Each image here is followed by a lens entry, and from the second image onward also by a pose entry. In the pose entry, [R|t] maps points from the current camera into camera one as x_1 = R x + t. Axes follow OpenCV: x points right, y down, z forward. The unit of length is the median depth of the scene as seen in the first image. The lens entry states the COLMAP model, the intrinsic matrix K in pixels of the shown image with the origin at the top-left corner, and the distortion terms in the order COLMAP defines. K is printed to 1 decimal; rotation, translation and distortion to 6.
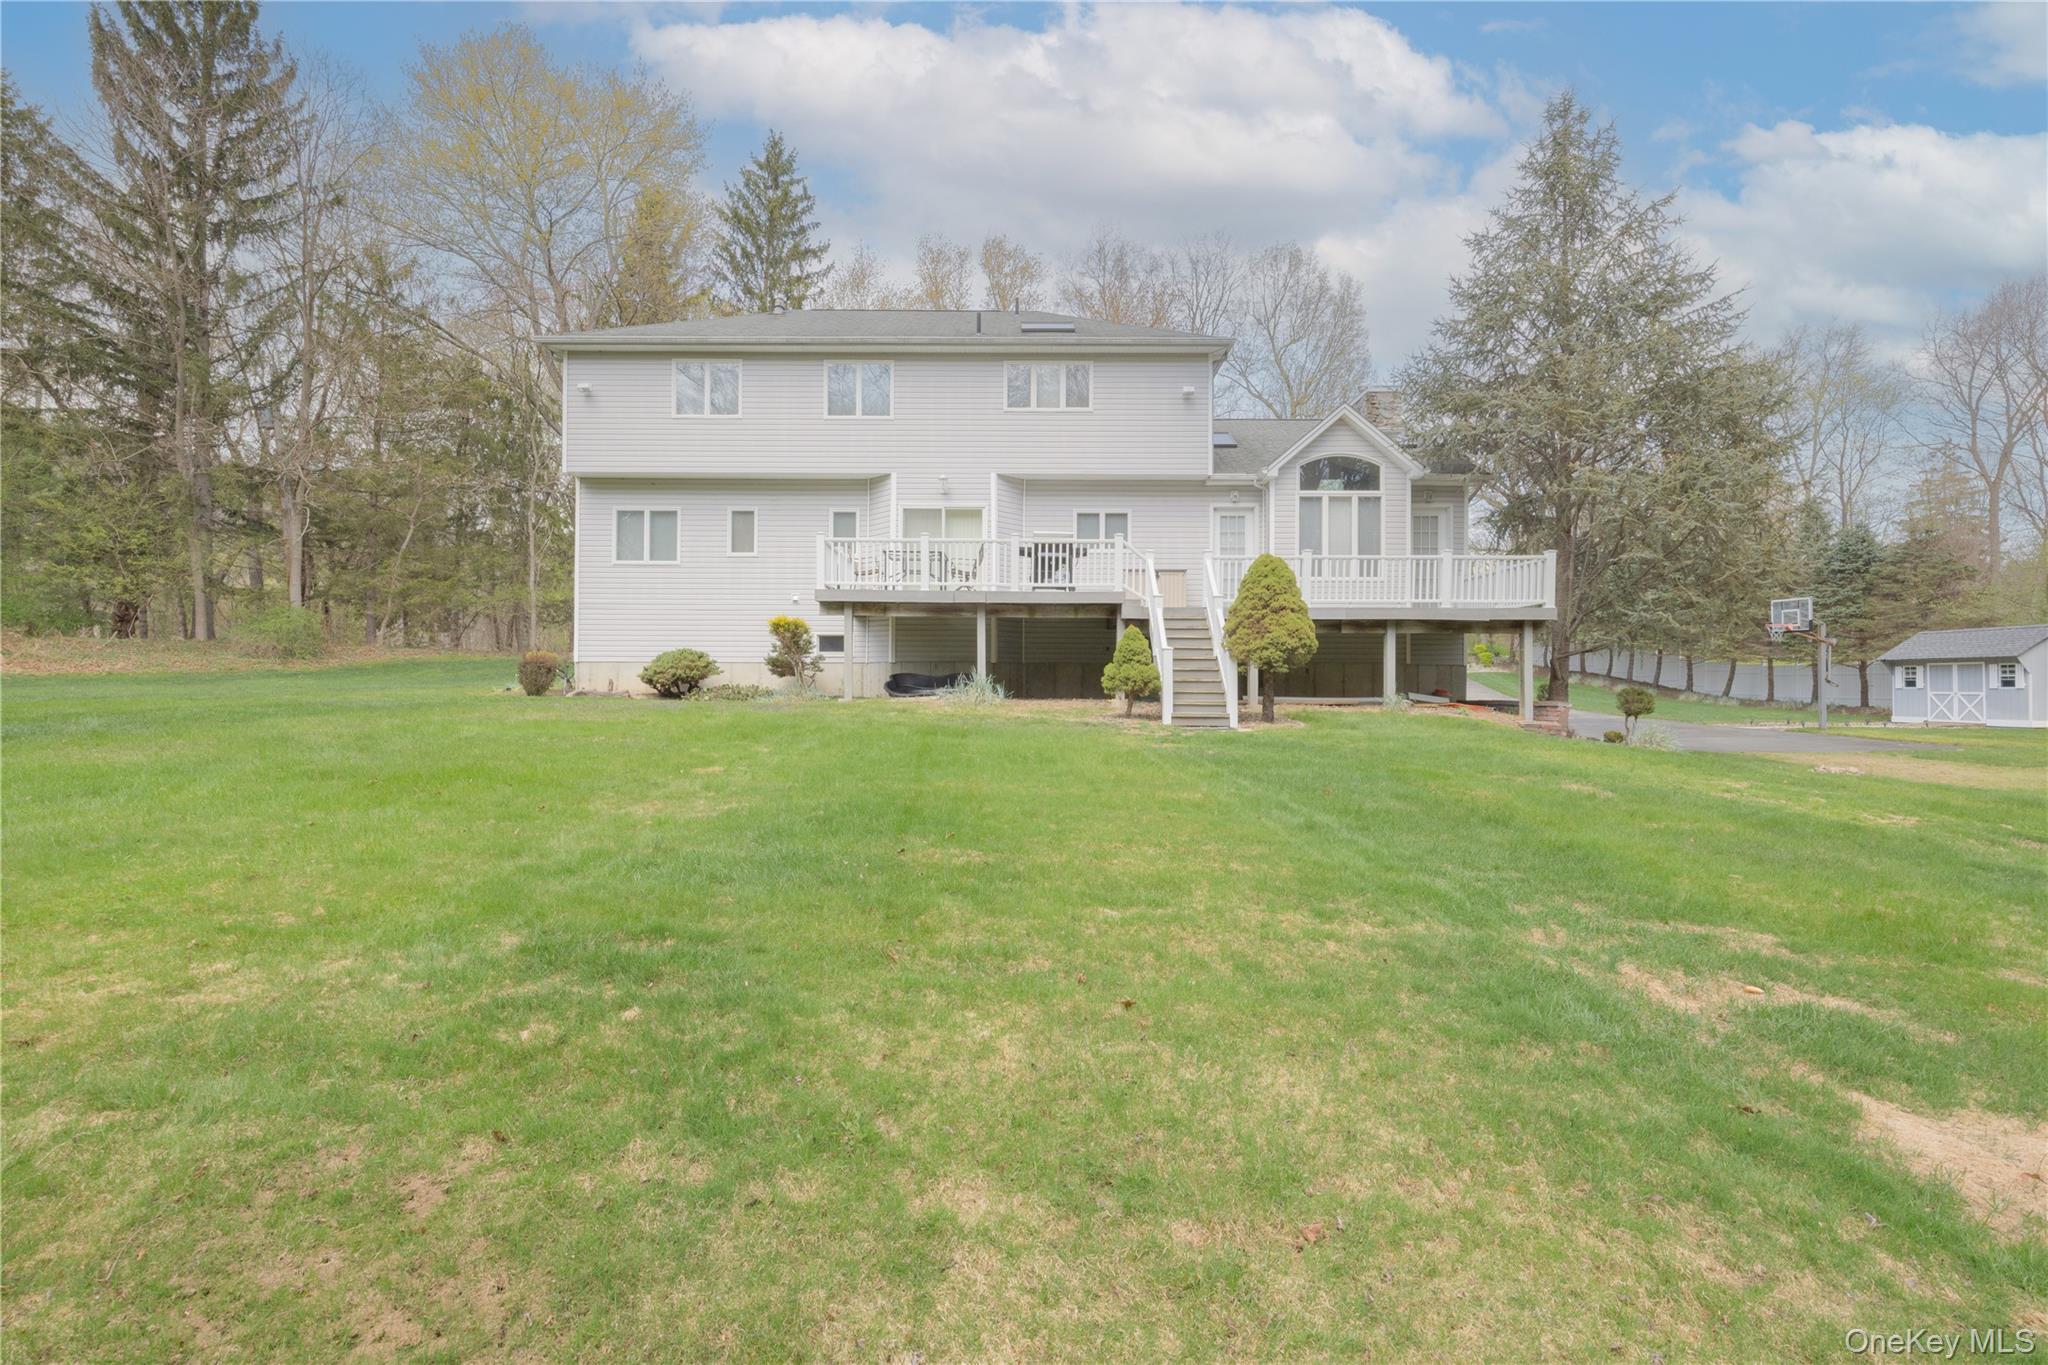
lens RADIAL K [[1053.5, 0, 1024.0], [0, 1053.5, 682.5], [0, 0, 1]] dist [0.000947, 0.000333]
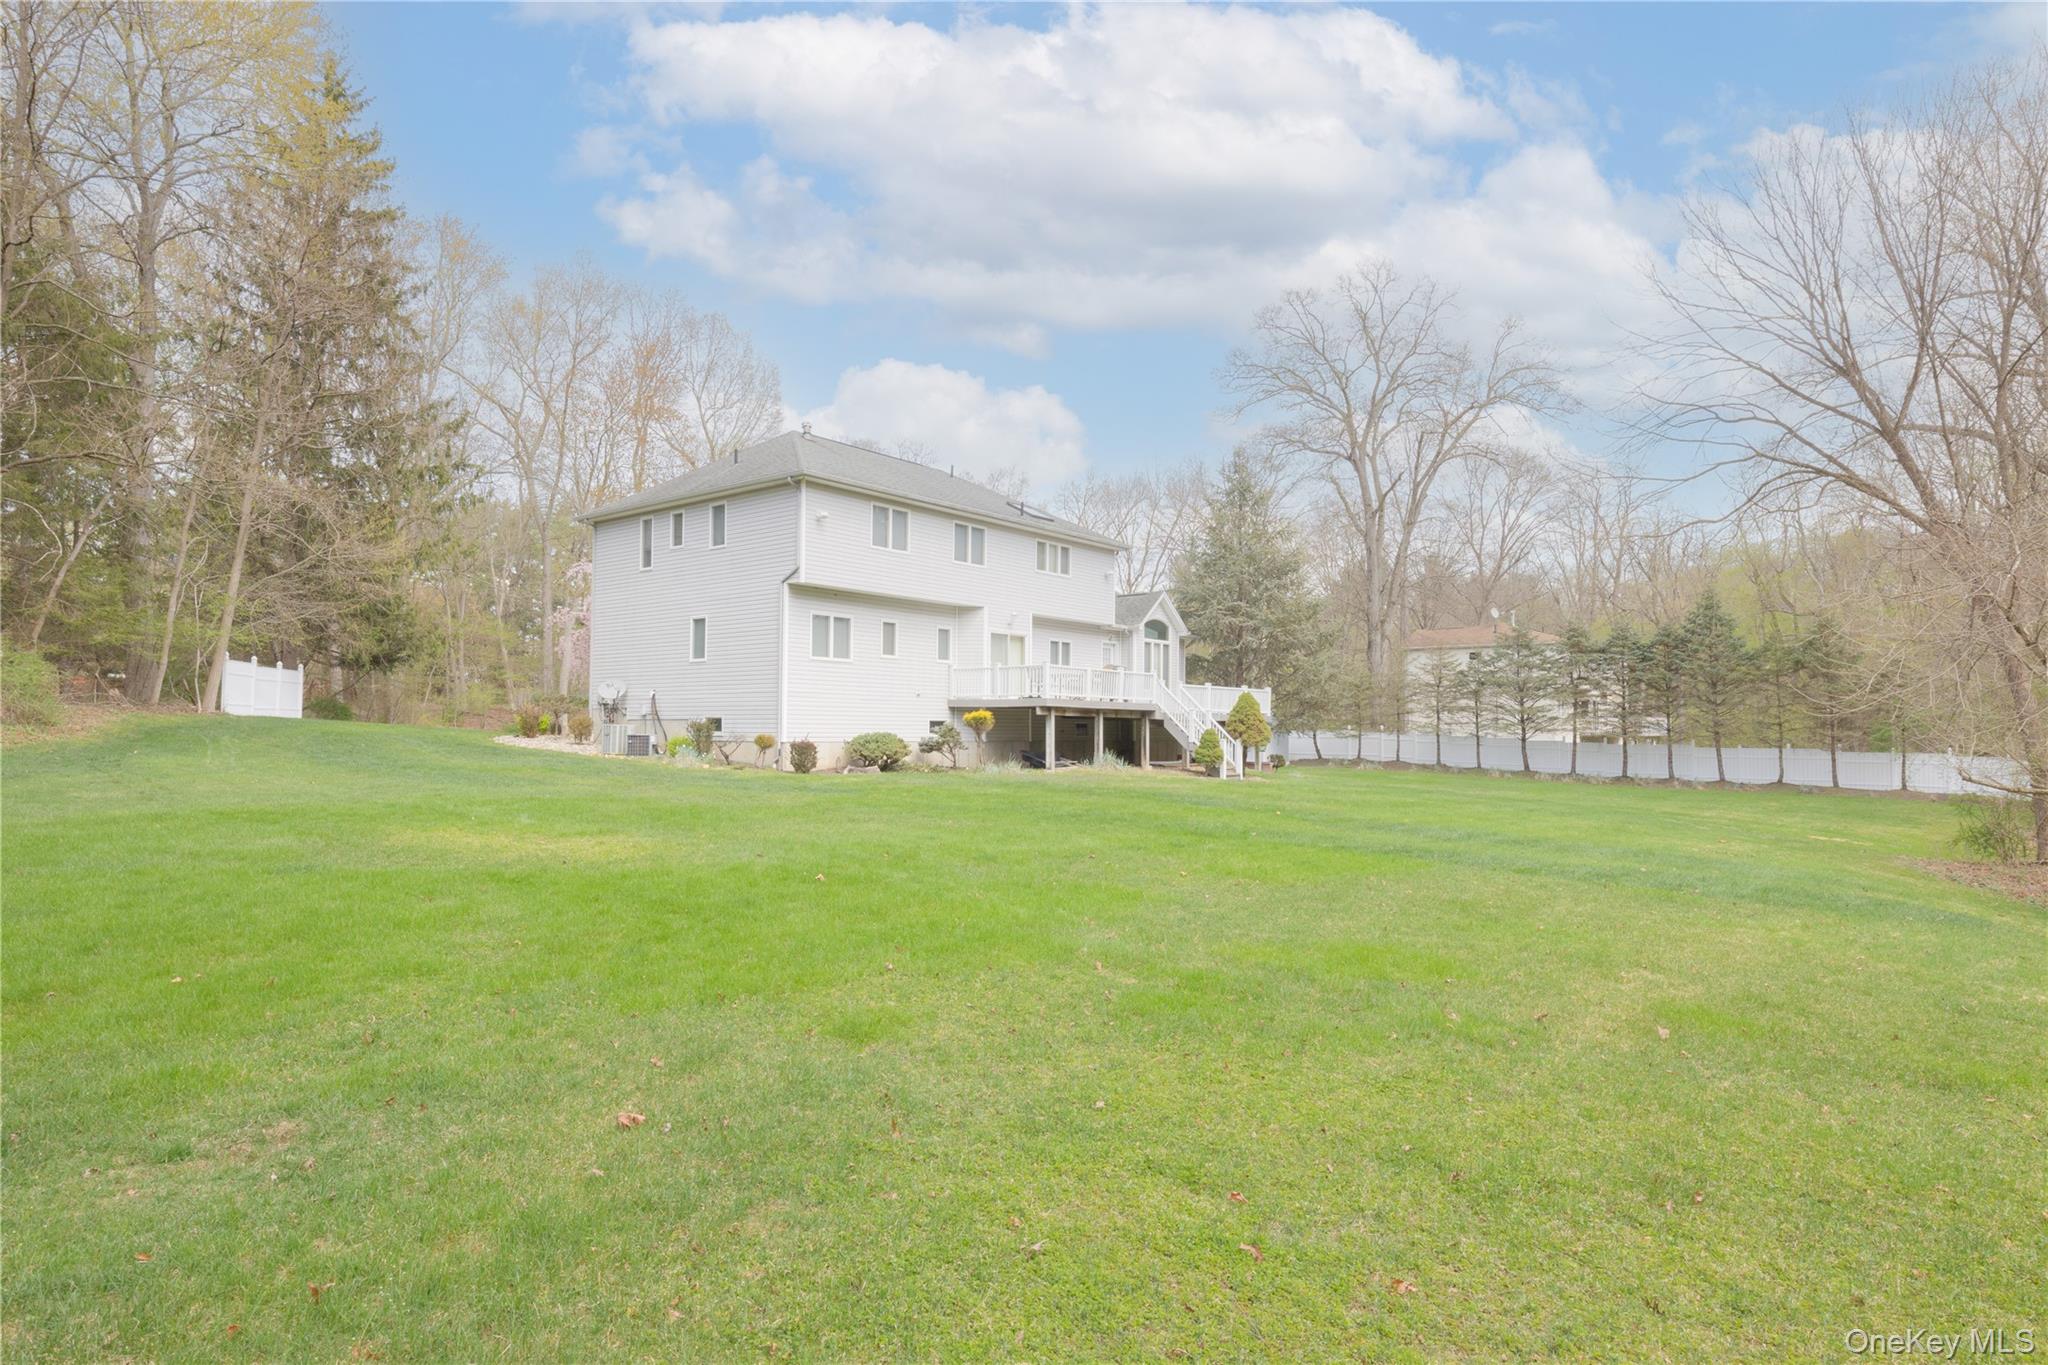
lens RADIAL K [[1135.9, 0, 1024.0], [0, 1135.9, 682.5], [0, 0, 1]] dist [-0.000383, -0.000371]
pose [[0.632363, 0.034931, 0.773884, -1.255150], [0.007513, 0.998659, -0.051216, -0.018959], [-0.774636, 0.038202, 0.631253, 0.005879]]
